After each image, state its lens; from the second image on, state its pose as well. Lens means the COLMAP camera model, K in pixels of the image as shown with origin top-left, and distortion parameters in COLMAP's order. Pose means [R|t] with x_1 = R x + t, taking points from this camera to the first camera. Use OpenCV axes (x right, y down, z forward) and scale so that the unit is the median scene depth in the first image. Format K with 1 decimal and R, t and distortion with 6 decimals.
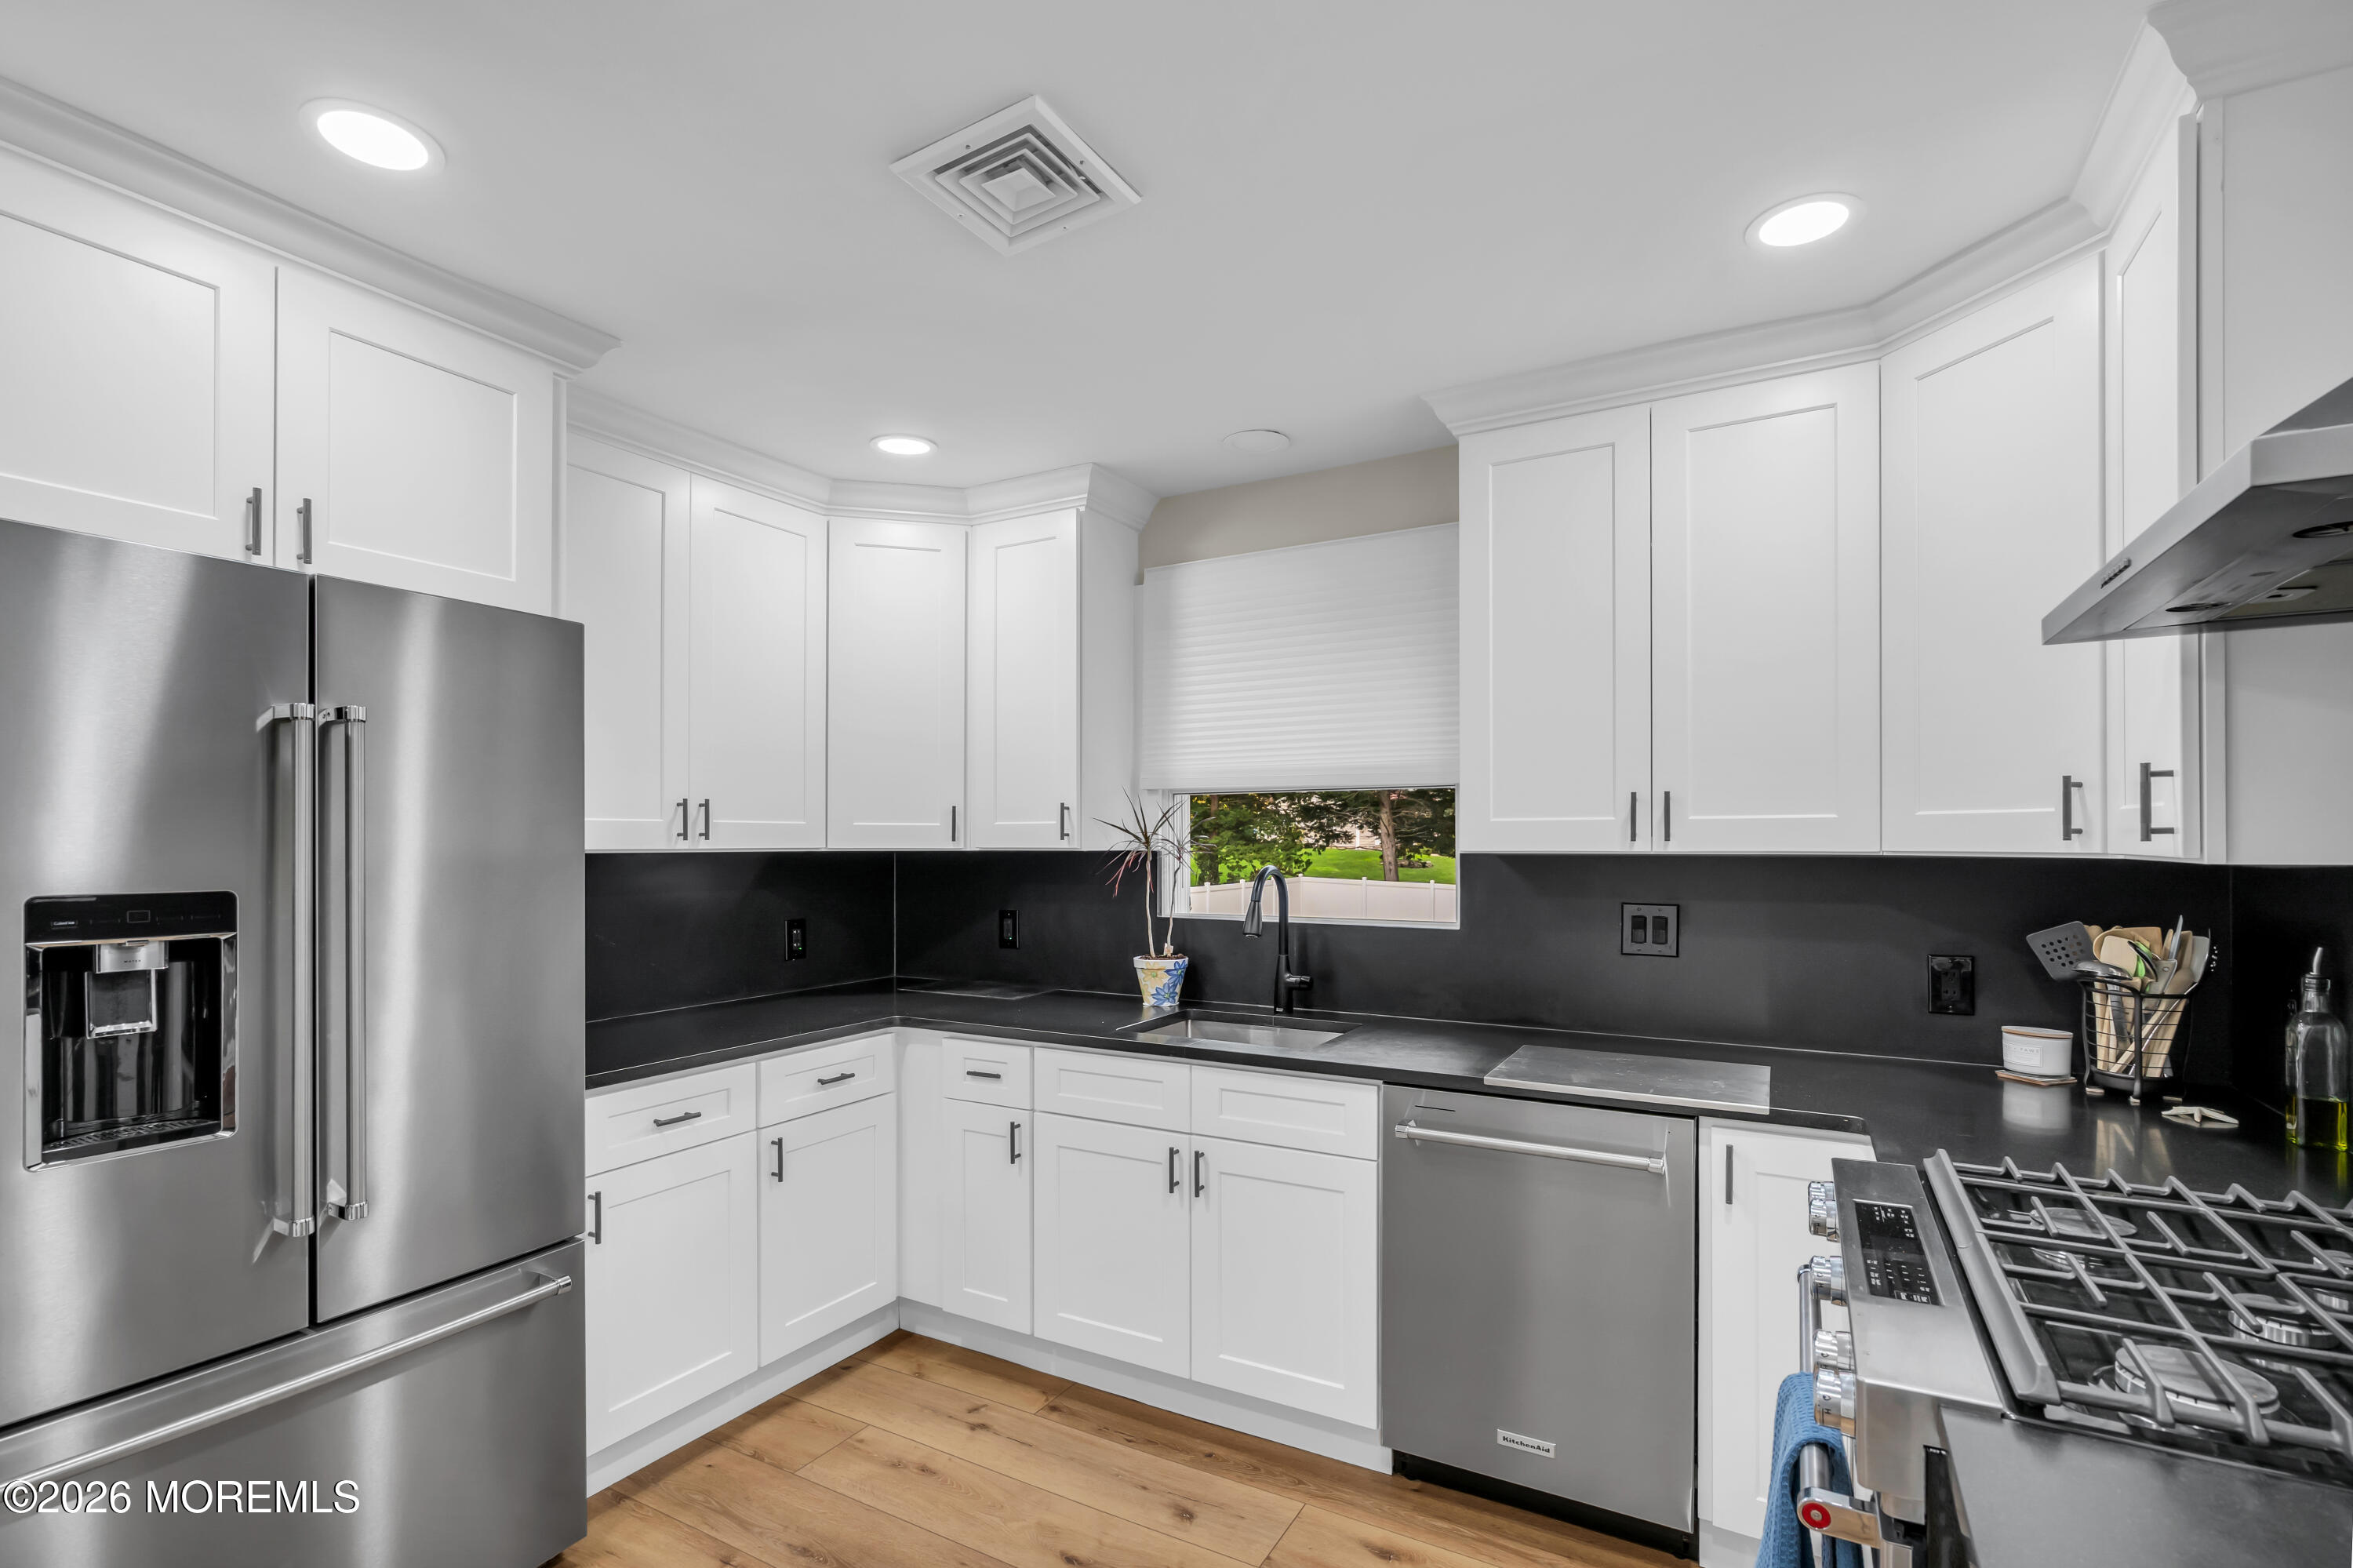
lens RADIAL K [[1088.5, 0, 1140.3], [0, 1088.5, 847.4], [0, 0, 1]] dist [-0.002378, 0.000061]
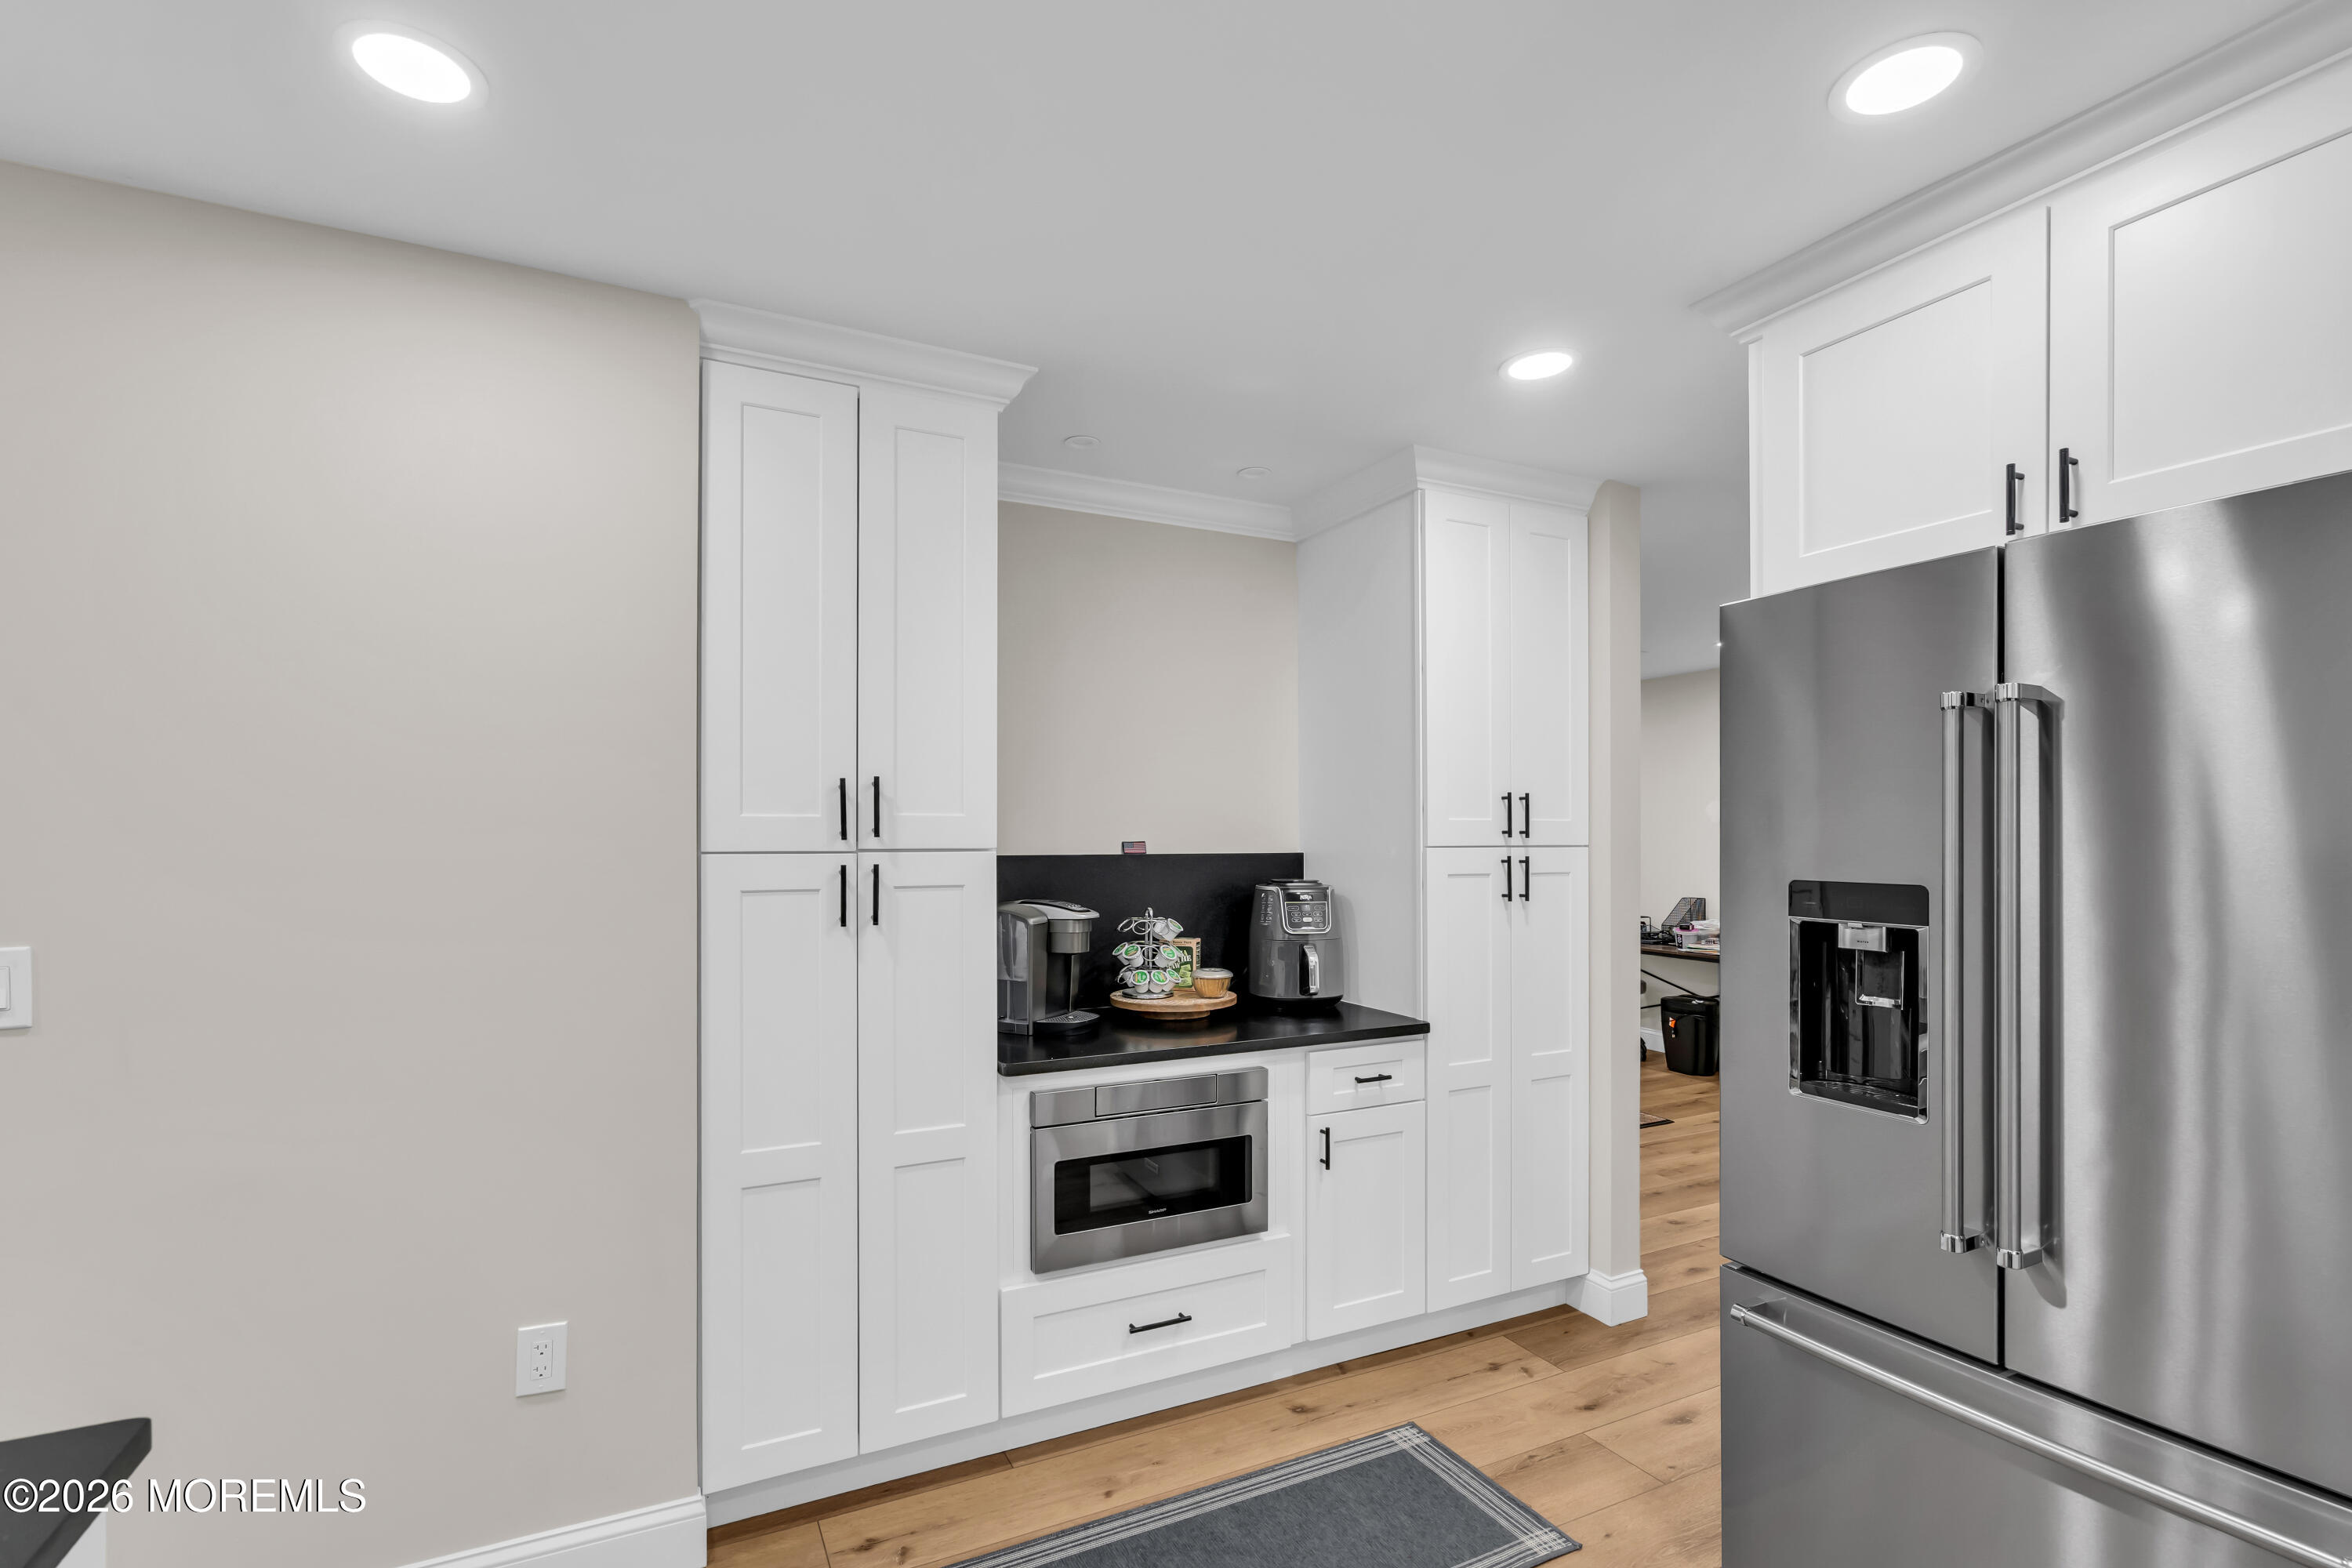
lens RADIAL K [[1081.8, 0, 1177.4], [0, 1081.8, 828.9], [0, 0, 1]] dist [-0.007699, 0.000119]
pose [[-0.537227, -0.003446, -0.843431, 0.277267], [-0.004290, 0.999990, -0.001353, -0.005513], [0.843427, 0.002891, -0.537236, 0.671626]]
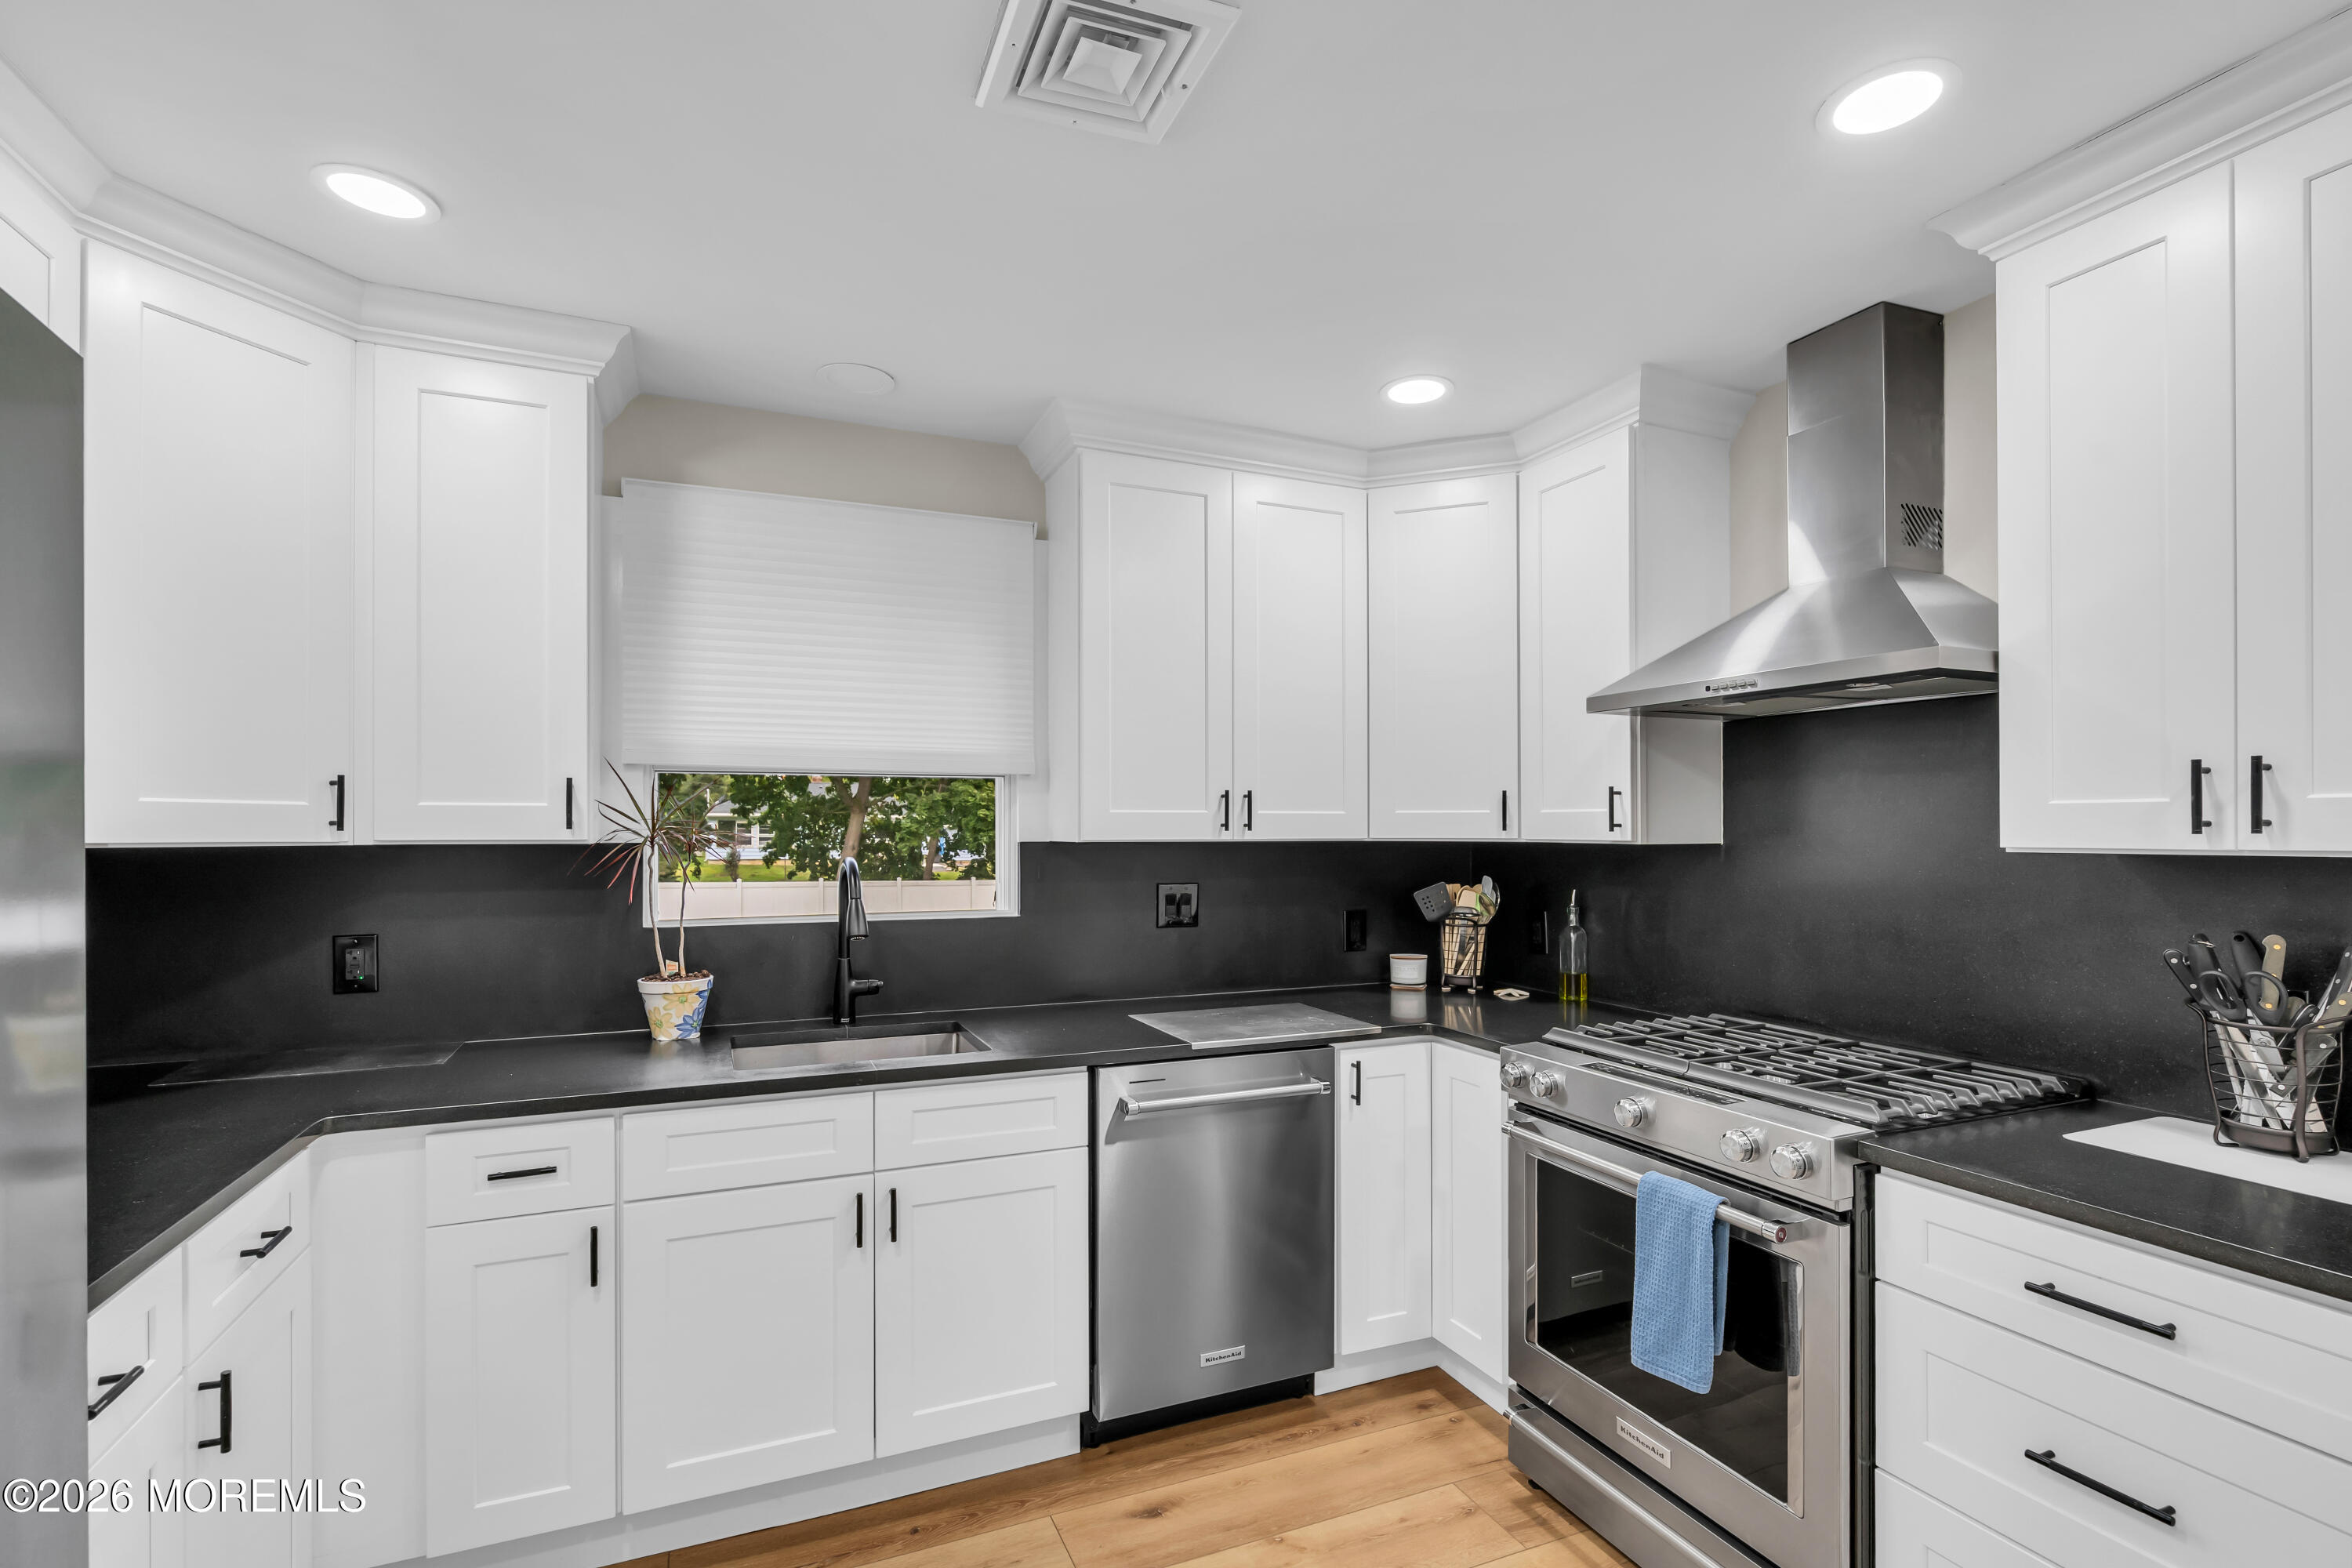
lens RADIAL K [[1081.8, 0, 1177.4], [0, 1081.8, 828.9], [0, 0, 1]] dist [-0.007699, 0.000119]
pose [[0.592592, 0.002110, 0.805500, -0.536574], [0.003614, 0.999980, -0.005278, -0.001764], [-0.805495, 0.006039, 0.592572, 0.326196]]
